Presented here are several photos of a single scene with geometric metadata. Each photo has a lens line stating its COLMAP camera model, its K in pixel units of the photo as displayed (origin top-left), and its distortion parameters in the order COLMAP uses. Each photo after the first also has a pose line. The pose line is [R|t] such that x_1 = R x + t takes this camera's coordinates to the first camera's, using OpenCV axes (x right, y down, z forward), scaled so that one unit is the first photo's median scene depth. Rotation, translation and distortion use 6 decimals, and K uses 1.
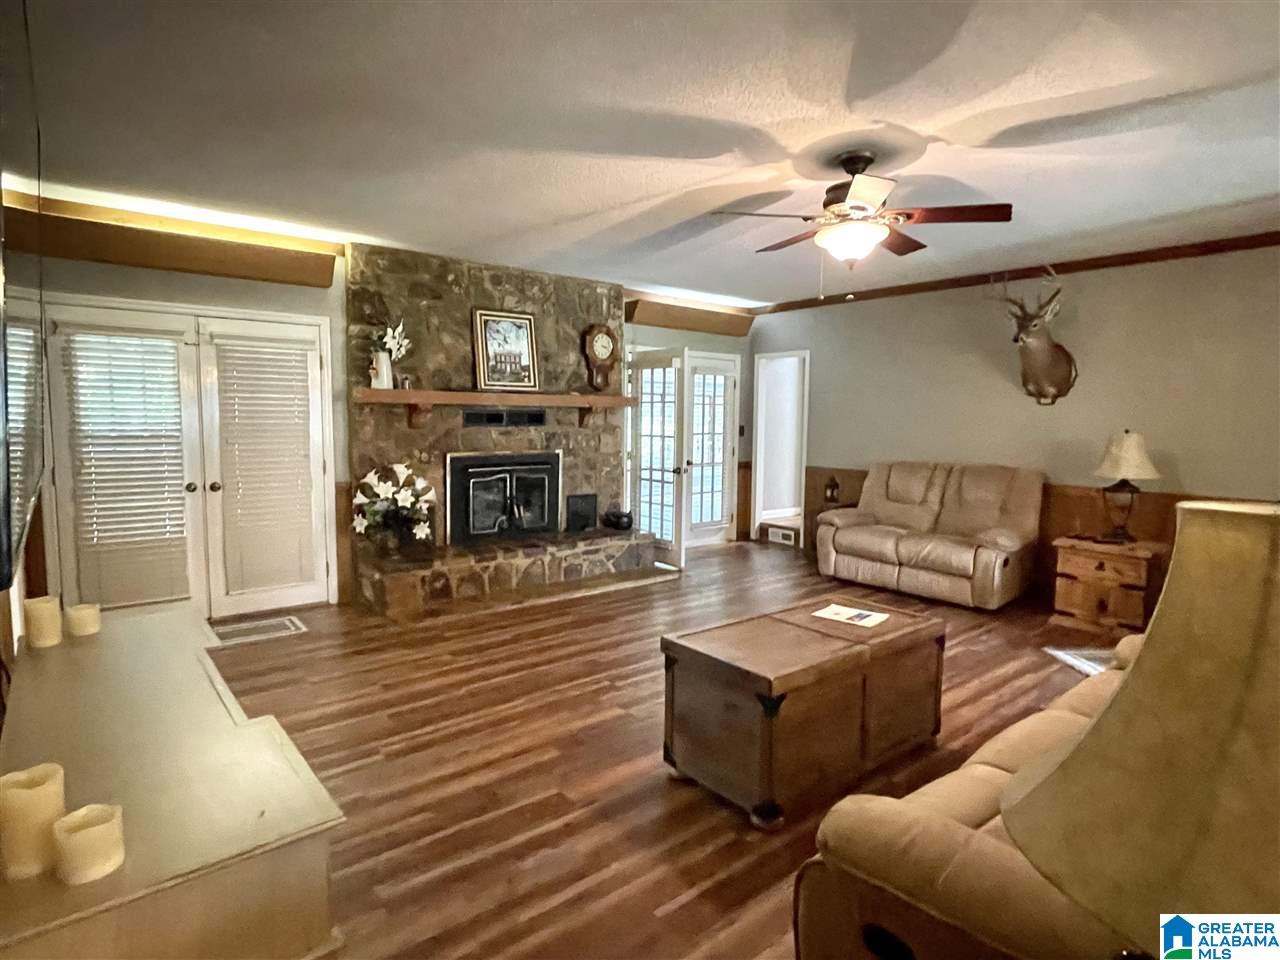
lens RADIAL K [[700.0, 0, 641.1], [0, 700.0, 478.3], [0, 0, 1]] dist [0.007800, -0.001210]
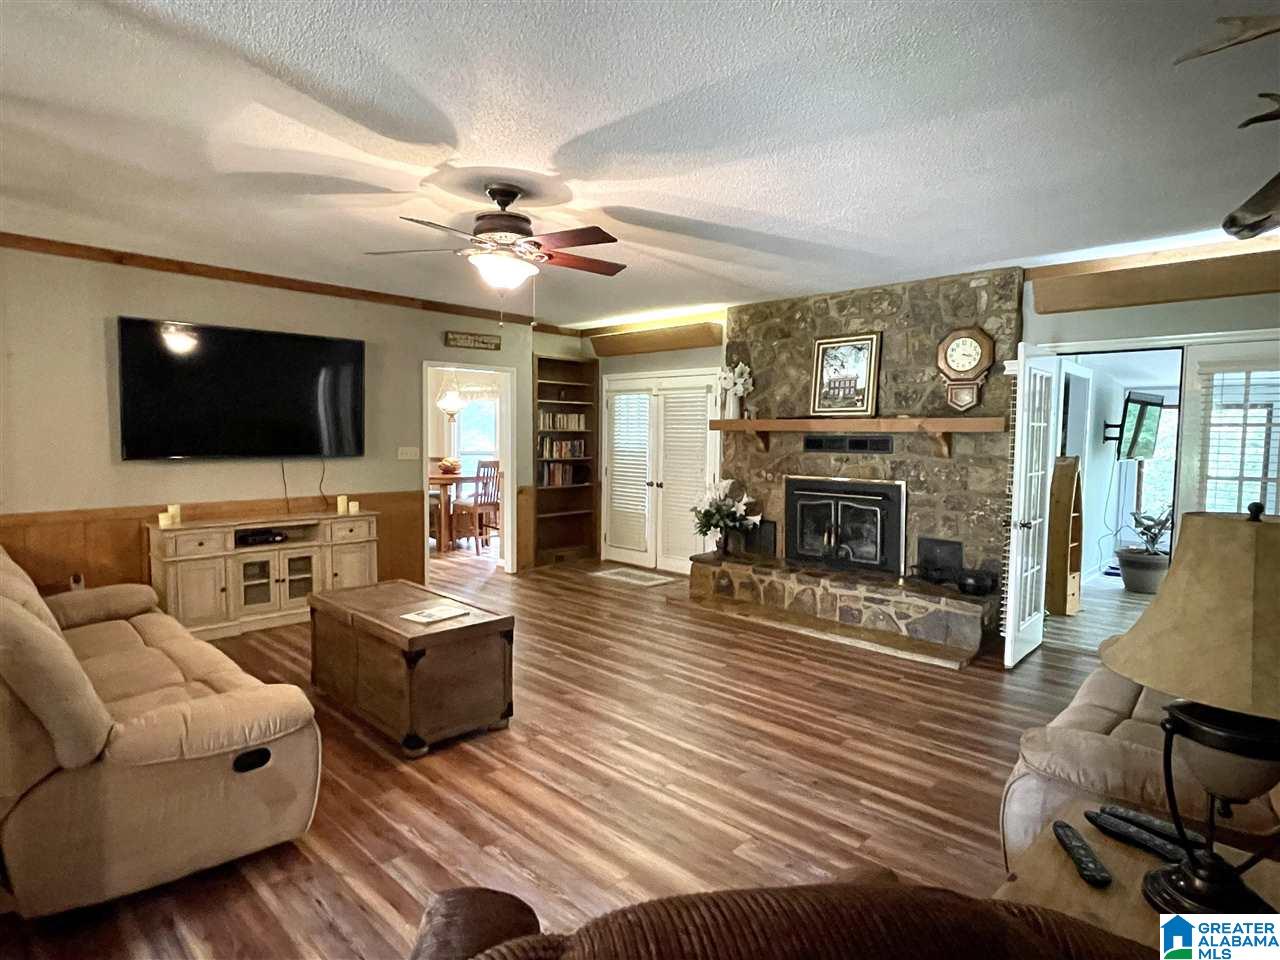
lens RADIAL K [[700.0, 0, 639.7], [0, 700.0, 478.1], [0, 0, 1]] dist [0.007800, -0.001210]
pose [[0.112883, 0.055851, -0.992037, 0.769852], [-0.098811, 0.994101, 0.044723, -0.056071], [0.988683, 0.092975, 0.117736, 0.625189]]
